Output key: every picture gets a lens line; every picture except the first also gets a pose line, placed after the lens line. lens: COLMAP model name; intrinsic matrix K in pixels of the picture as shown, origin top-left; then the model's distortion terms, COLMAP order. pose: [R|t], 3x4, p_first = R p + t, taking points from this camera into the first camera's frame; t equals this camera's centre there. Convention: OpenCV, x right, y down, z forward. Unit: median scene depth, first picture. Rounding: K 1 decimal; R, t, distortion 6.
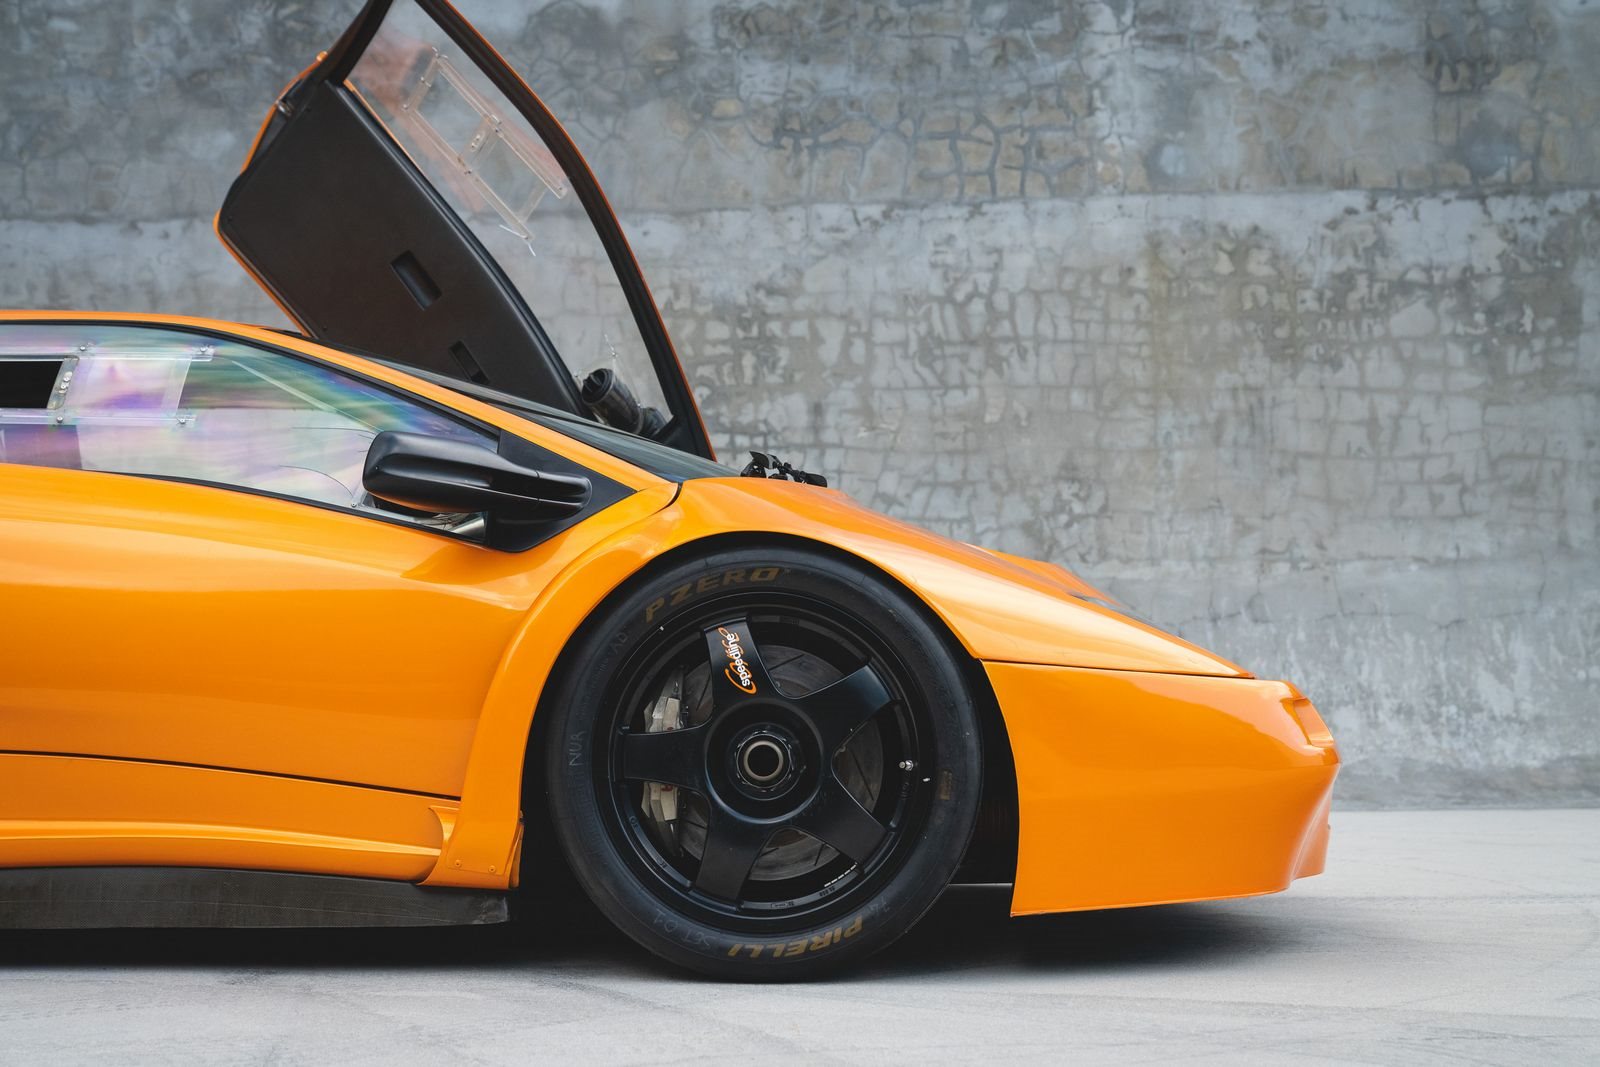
lens RADIAL K [[2532.4, 0, 791.1], [0, 2532.4, 533.0], [0, 0, 1]] dist [0.034367, 0.000000]
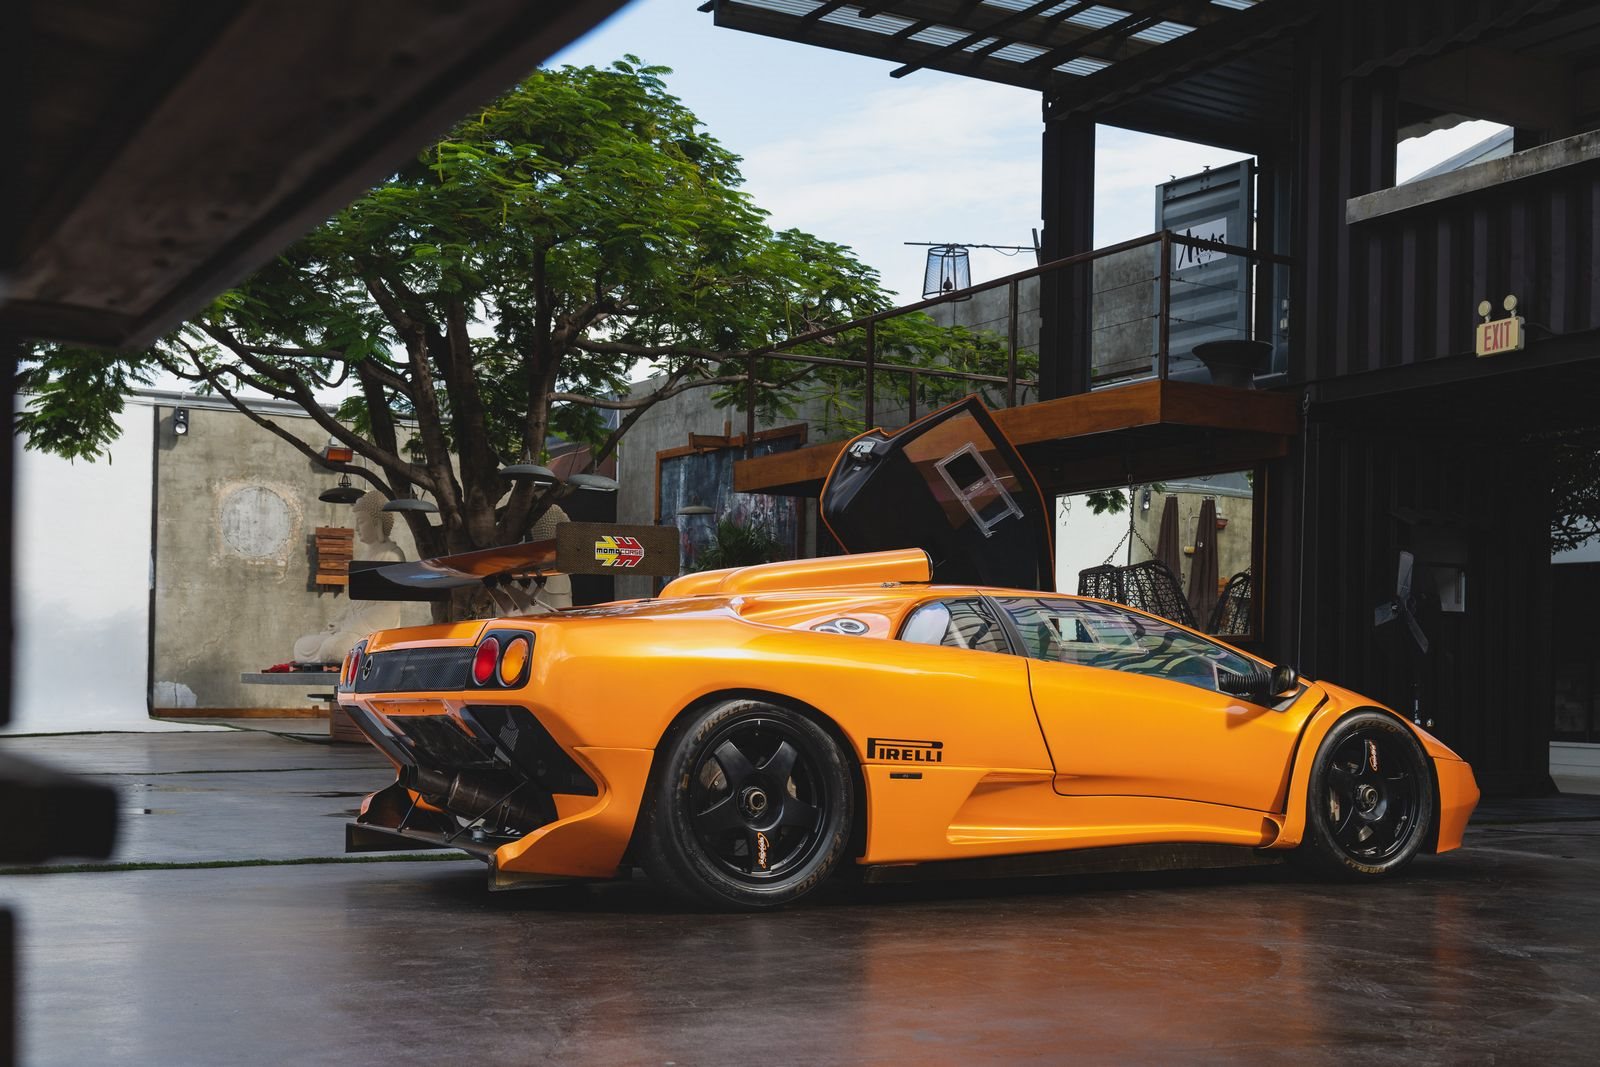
lens RADIAL K [[1820.8, 0, 800.8], [0, 1820.8, 540.3], [0, 0, 1]] dist [0.027618, 0.000000]
pose [[0.850643, 0.057636, 0.522576, -0.604476], [-0.045305, 0.998311, -0.036360, -0.029981], [-0.523789, 0.007255, 0.851817, -0.110223]]
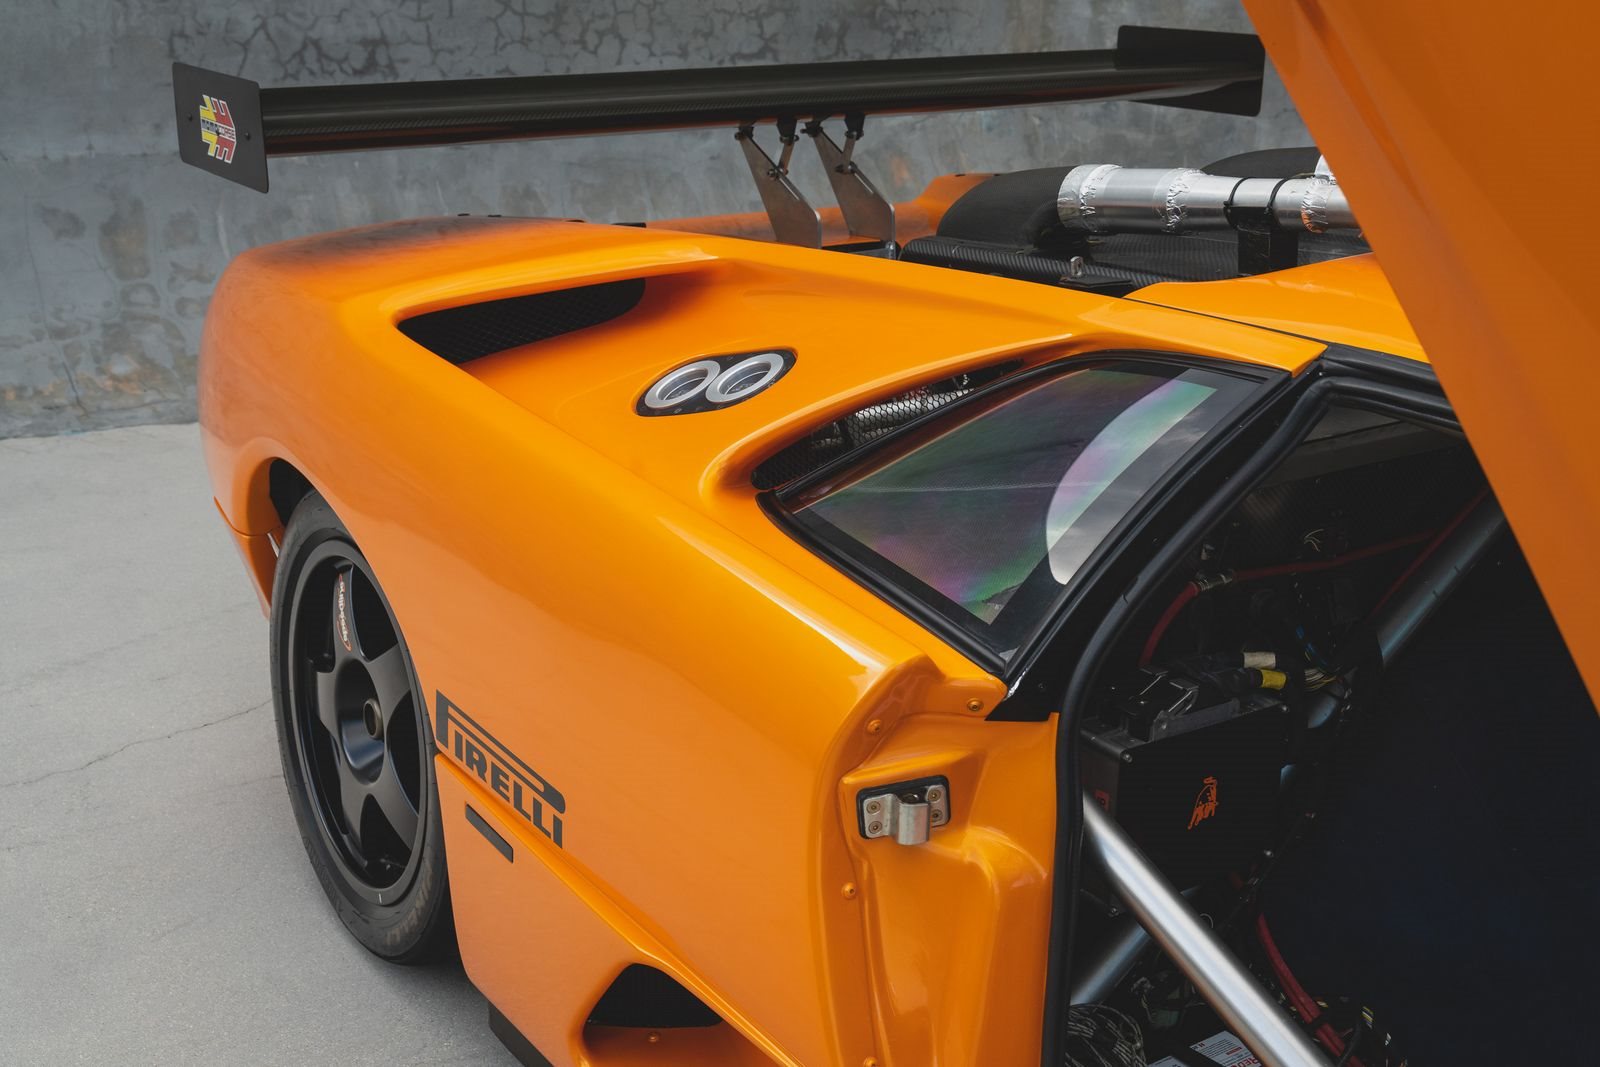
lens RADIAL K [[1919.9, 0, 800.2], [0, 1919.9, 529.6], [0, 0, 1]] dist [-0.004452, 0.000000]
pose [[0.566210, 0.283607, -0.773934, -0.045666], [0.025571, 0.932447, 0.360402, -0.092554], [0.823864, -0.223854, 0.520709, 0.323564]]
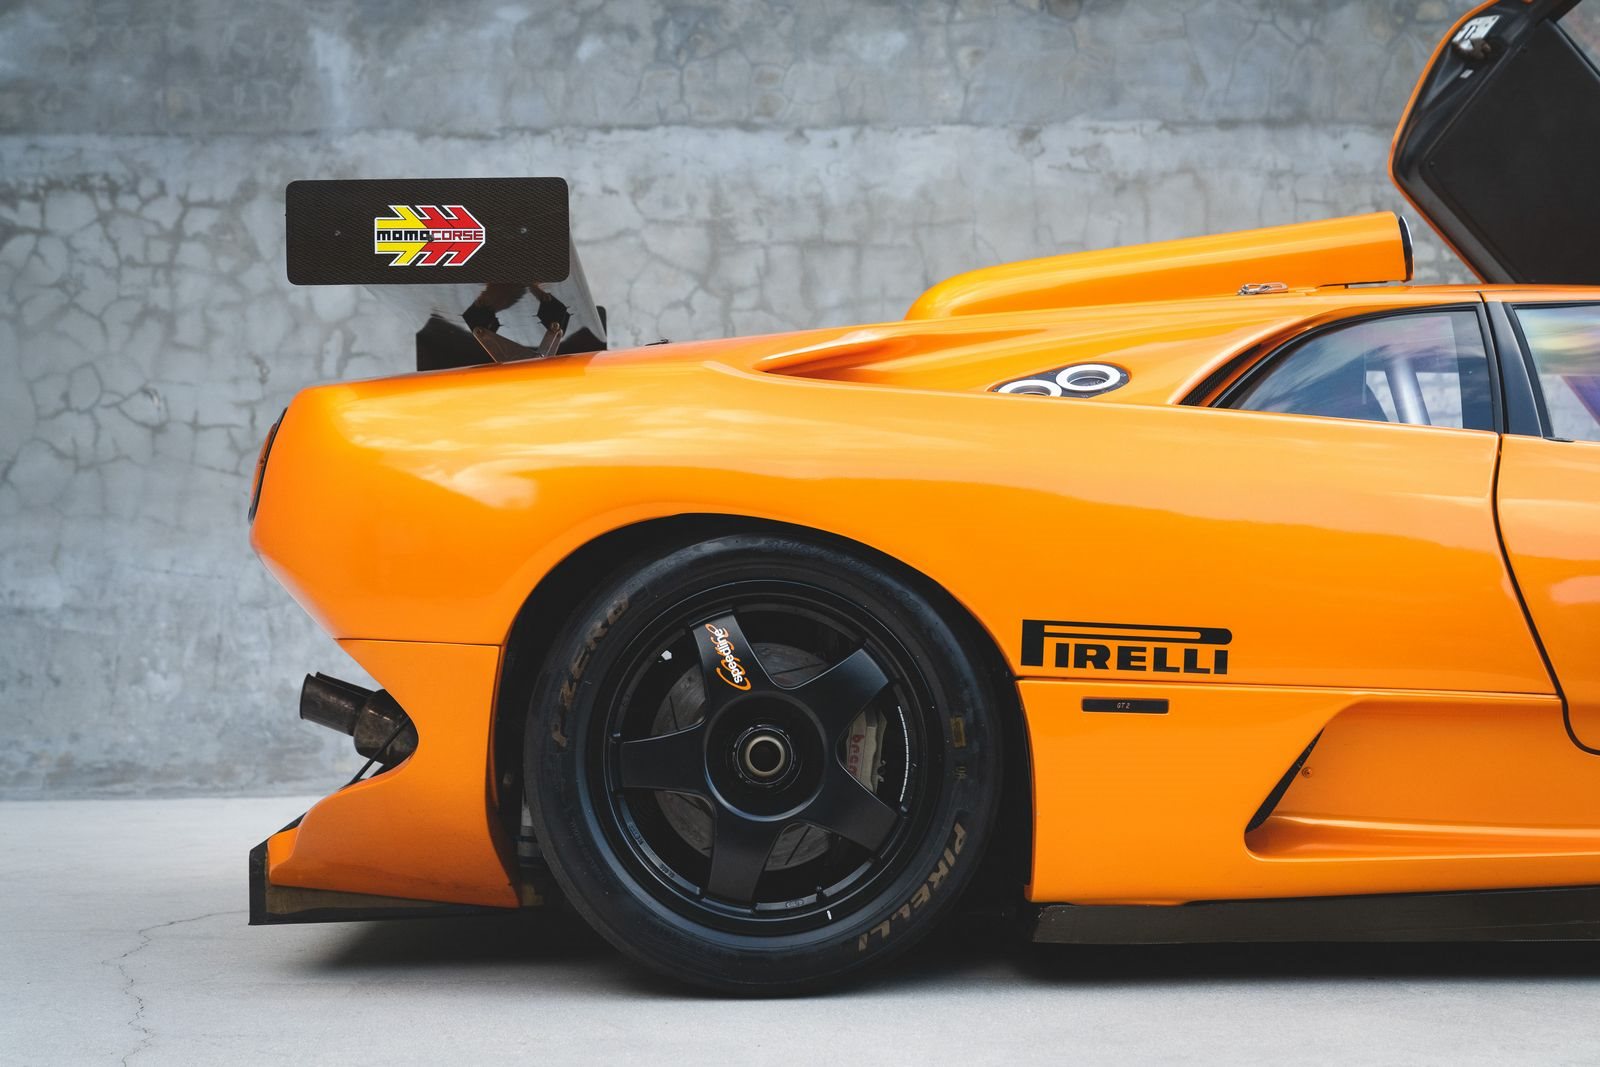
lens RADIAL K [[2803.9, 0, 769.3], [0, 2803.9, 518.4], [0, 0, 1]] dist [0.022852, 0.000000]
pose [[0.998902, 0.004624, 0.046625, -0.315194], [-0.006250, 0.999375, 0.034798, -0.016608], [-0.046435, -0.035051, 0.998306, -0.020397]]
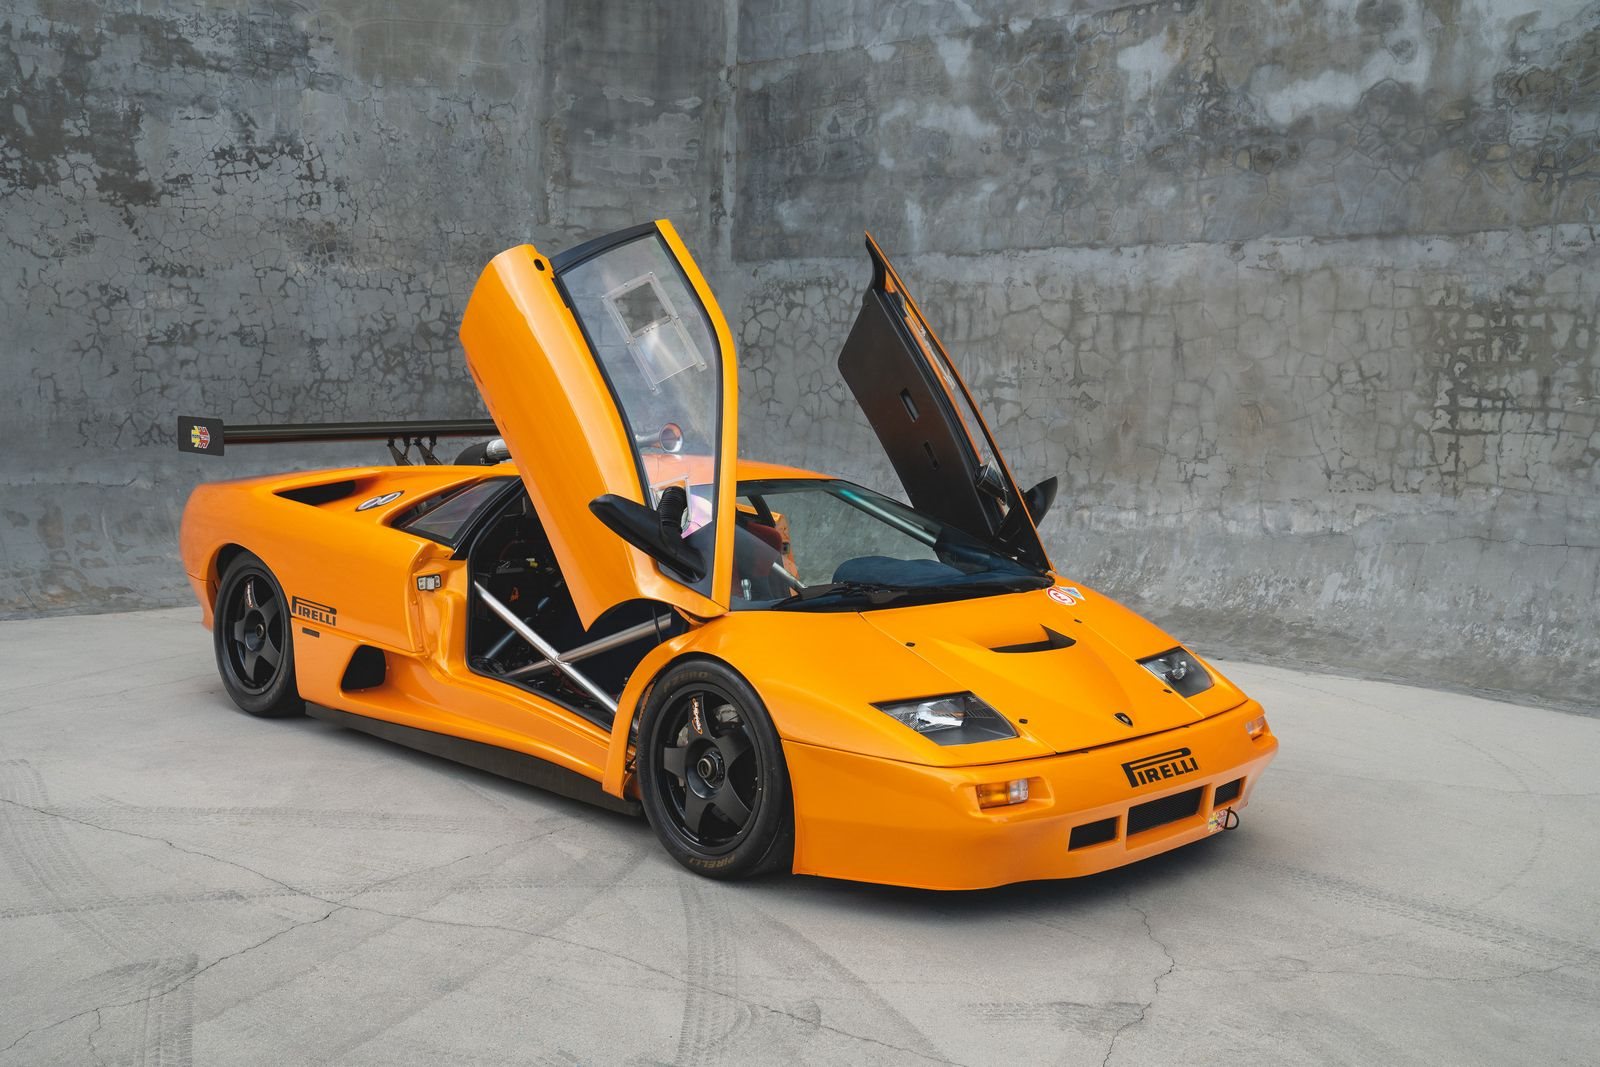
lens RADIAL K [[1794.2, 0, 776.6], [0, 1794.2, 524.0], [0, 0, 1]] dist [0.084090, 0.000000]
pose [[0.700172, 0.102724, -0.706545, 0.411319], [0.013251, 0.987556, 0.156711, -0.130471], [0.713851, -0.119087, 0.690098, 0.038260]]
